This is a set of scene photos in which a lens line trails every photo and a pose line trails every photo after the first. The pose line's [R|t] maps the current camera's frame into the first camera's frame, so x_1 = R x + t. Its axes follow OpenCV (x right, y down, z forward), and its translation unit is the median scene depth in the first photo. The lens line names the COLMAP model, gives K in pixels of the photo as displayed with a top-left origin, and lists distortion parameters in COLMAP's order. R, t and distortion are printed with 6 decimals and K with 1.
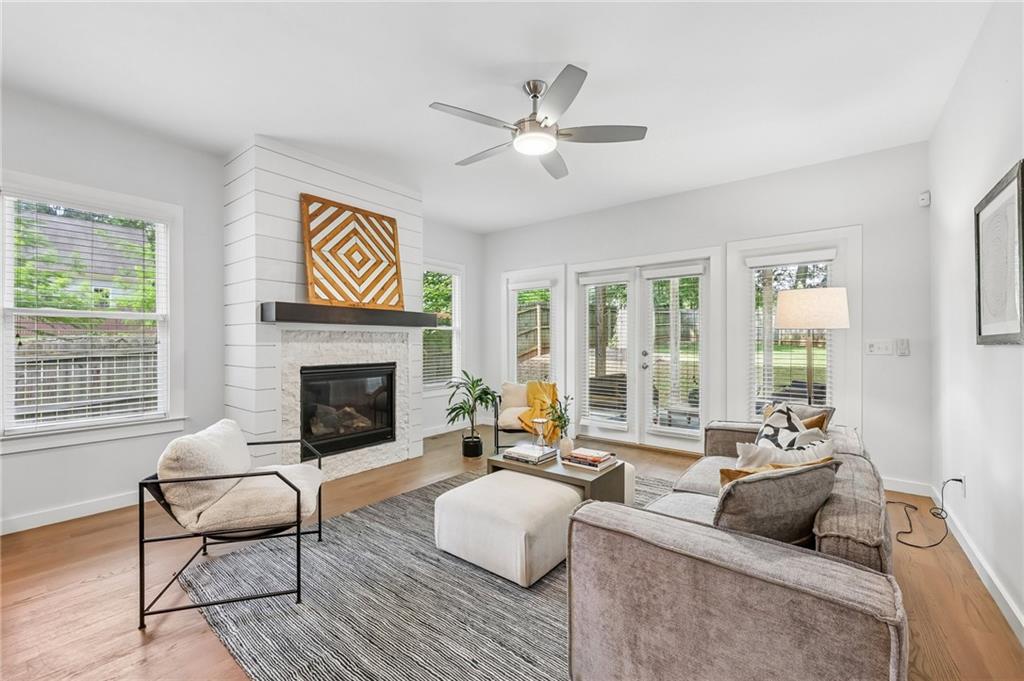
lens RADIAL K [[413.7, 0, 508.7], [0, 413.7, 343.8], [0, 0, 1]] dist [-0.000836, 0.000573]
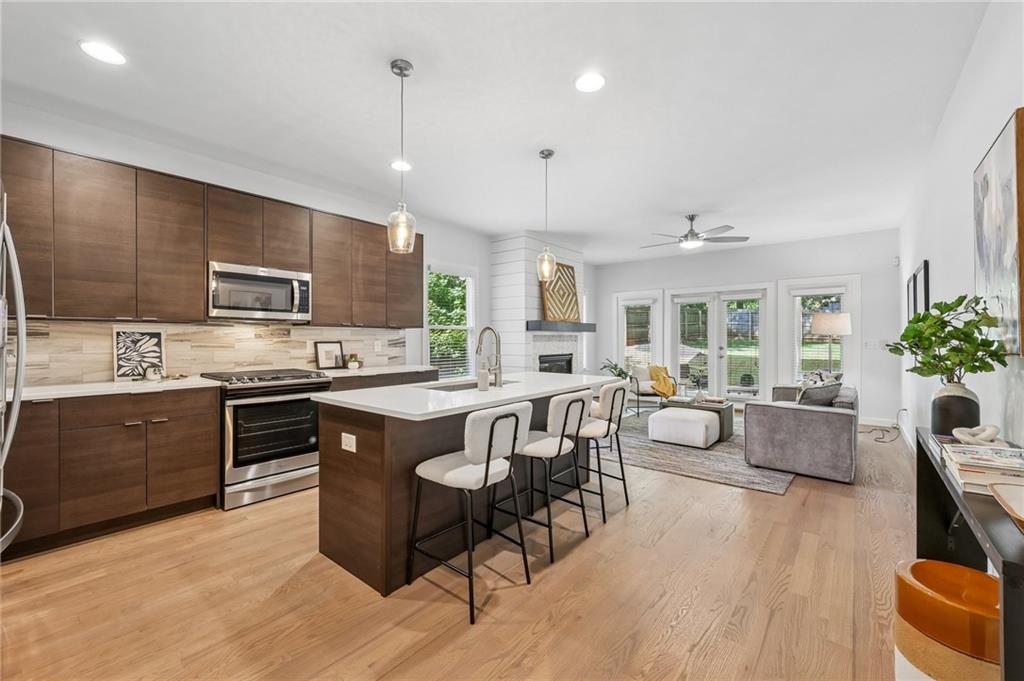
lens RADIAL K [[413.7, 0, 504.4], [0, 413.7, 341.2], [0, 0, 1]] dist [-0.000836, 0.000573]
pose [[0.999399, -0.000845, -0.034653, -0.572502], [0.001000, 0.999990, 0.004445, -0.013162], [0.034649, -0.004477, 0.999390, -0.775108]]
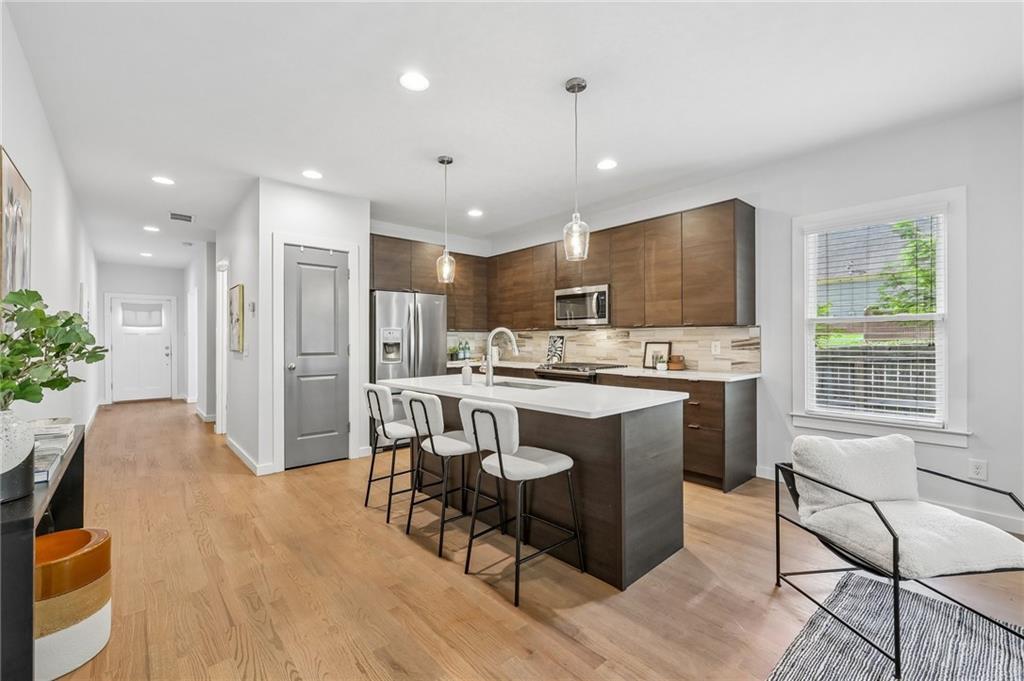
lens RADIAL K [[430.7, 0, 514.2], [0, 430.7, 340.8], [0, 0, 1]] dist [0.001184, -0.000774]
pose [[-0.170302, 0.002255, -0.985389, 0.232304], [0.000738, 0.999997, 0.002161, -0.014548], [0.985392, -0.000359, -0.170304, 0.218648]]
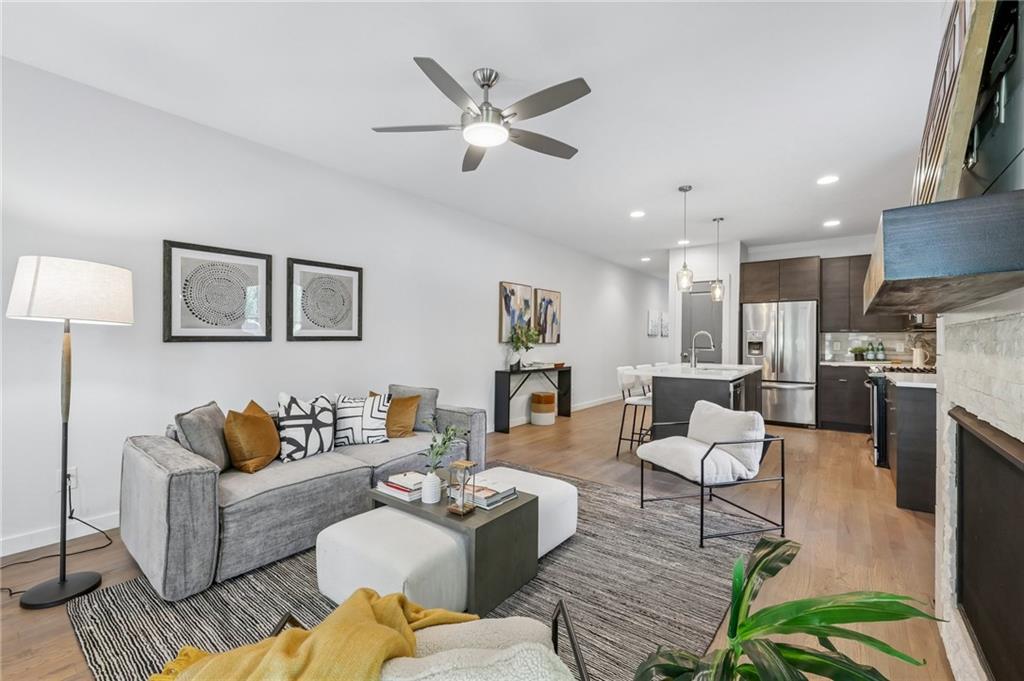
lens RADIAL K [[430.7, 0, 508.7], [0, 430.7, 339.1], [0, 0, 1]] dist [0.001184, -0.000774]
pose [[-0.999966, -0.008012, -0.002173, -0.002773], [-0.008016, 0.999966, 0.001749, -0.011603], [0.002159, 0.001766, -0.999996, 1.435915]]
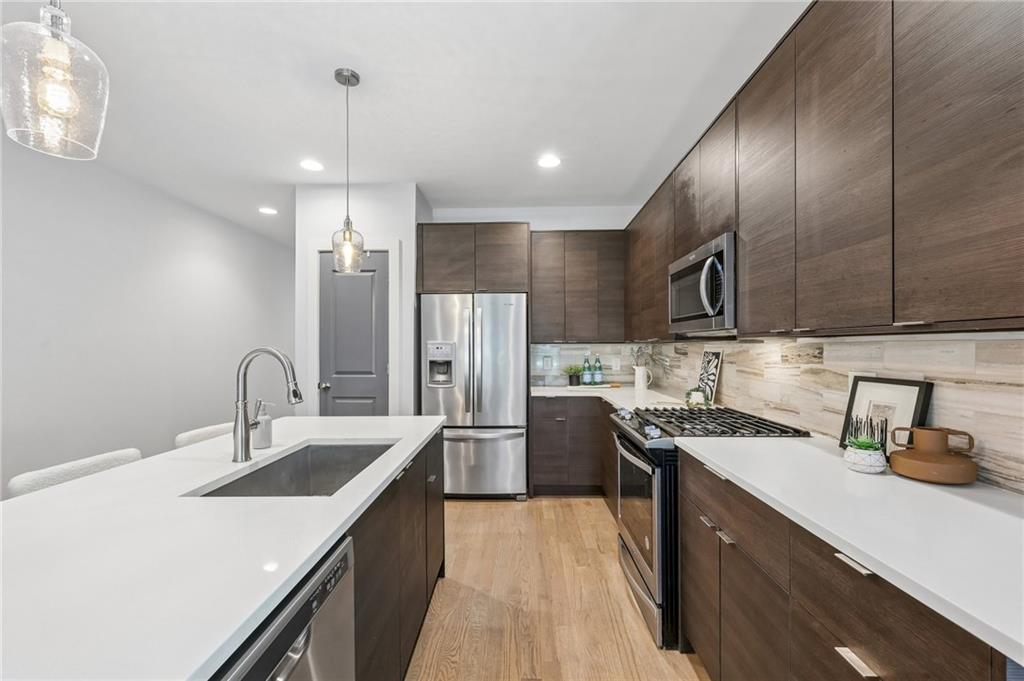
lens RADIAL K [[430.7, 0, 509.0], [0, 430.7, 346.0], [0, 0, 1]] dist [0.001184, -0.000774]
pose [[-0.804068, -0.000118, -0.594538, -0.566237], [0.000578, 0.999999, -0.000980, -0.040230], [0.594537, -0.001132, -0.804067, 0.548805]]
